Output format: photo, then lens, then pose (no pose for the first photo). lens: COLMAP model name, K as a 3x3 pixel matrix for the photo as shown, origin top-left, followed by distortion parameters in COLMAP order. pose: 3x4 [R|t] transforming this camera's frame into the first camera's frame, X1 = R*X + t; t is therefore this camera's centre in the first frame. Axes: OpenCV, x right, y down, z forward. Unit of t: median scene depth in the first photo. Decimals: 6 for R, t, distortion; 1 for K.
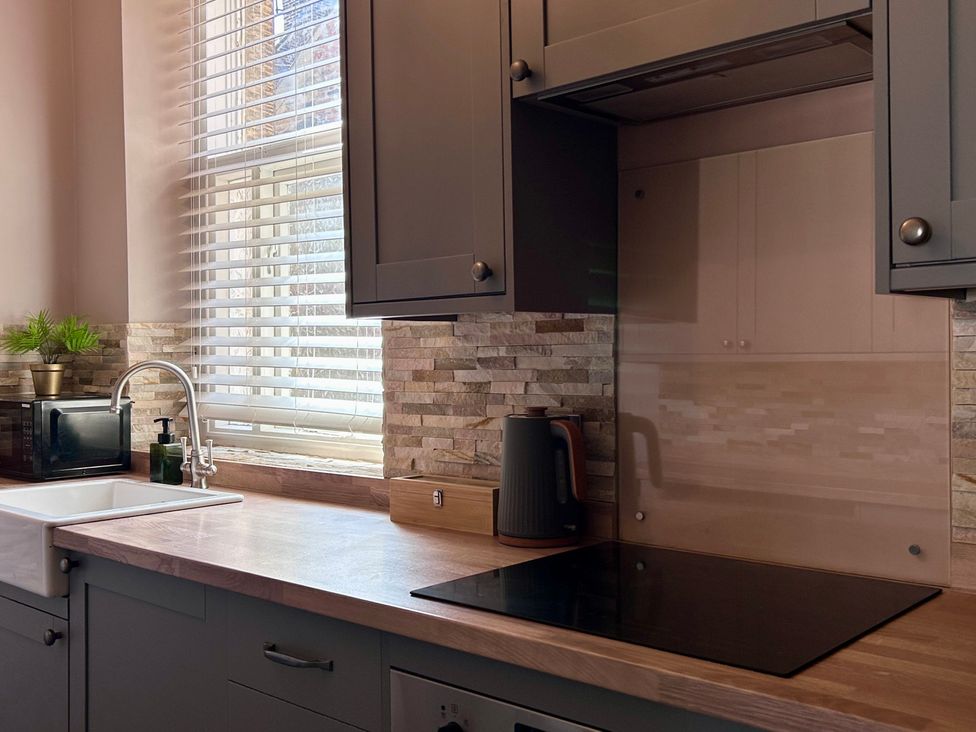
lens RADIAL K [[983.4, 0, 488.0], [0, 983.4, 366.0], [0, 0, 1]] dist [0.079148, -0.004265]
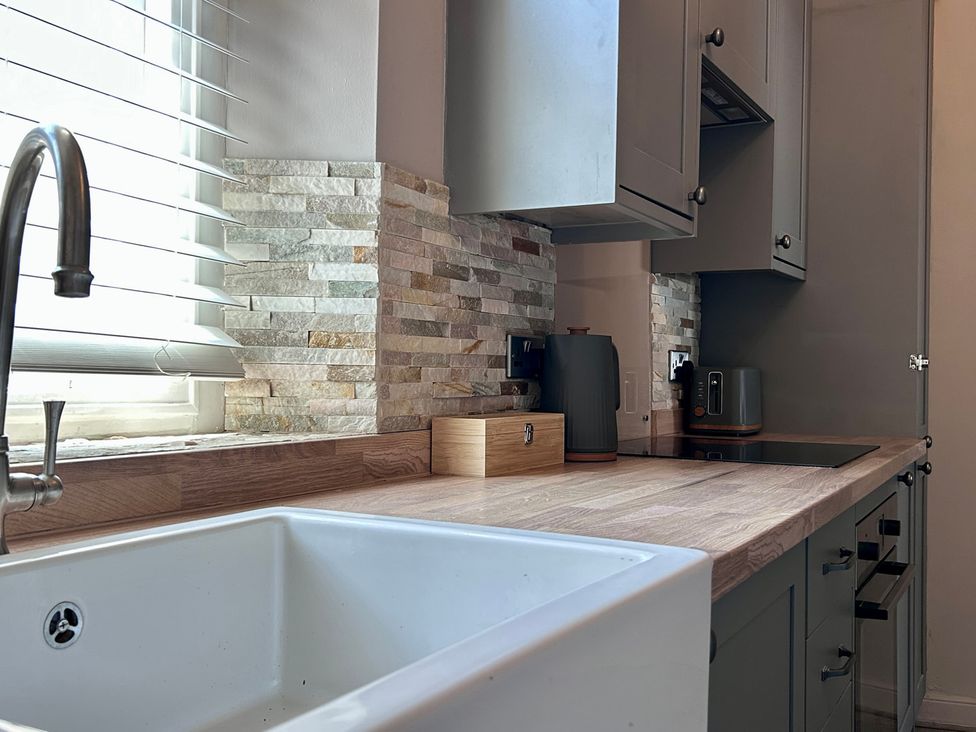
lens RADIAL K [[983.4, 0, 488.0], [0, 983.4, 366.0], [0, 0, 1]] dist [0.079148, -0.004265]
pose [[-0.227874, 0.011481, 0.973623, -0.783815], [-0.004895, 0.999904, -0.012936, 0.081635], [-0.973678, -0.007713, -0.227796, 1.135558]]
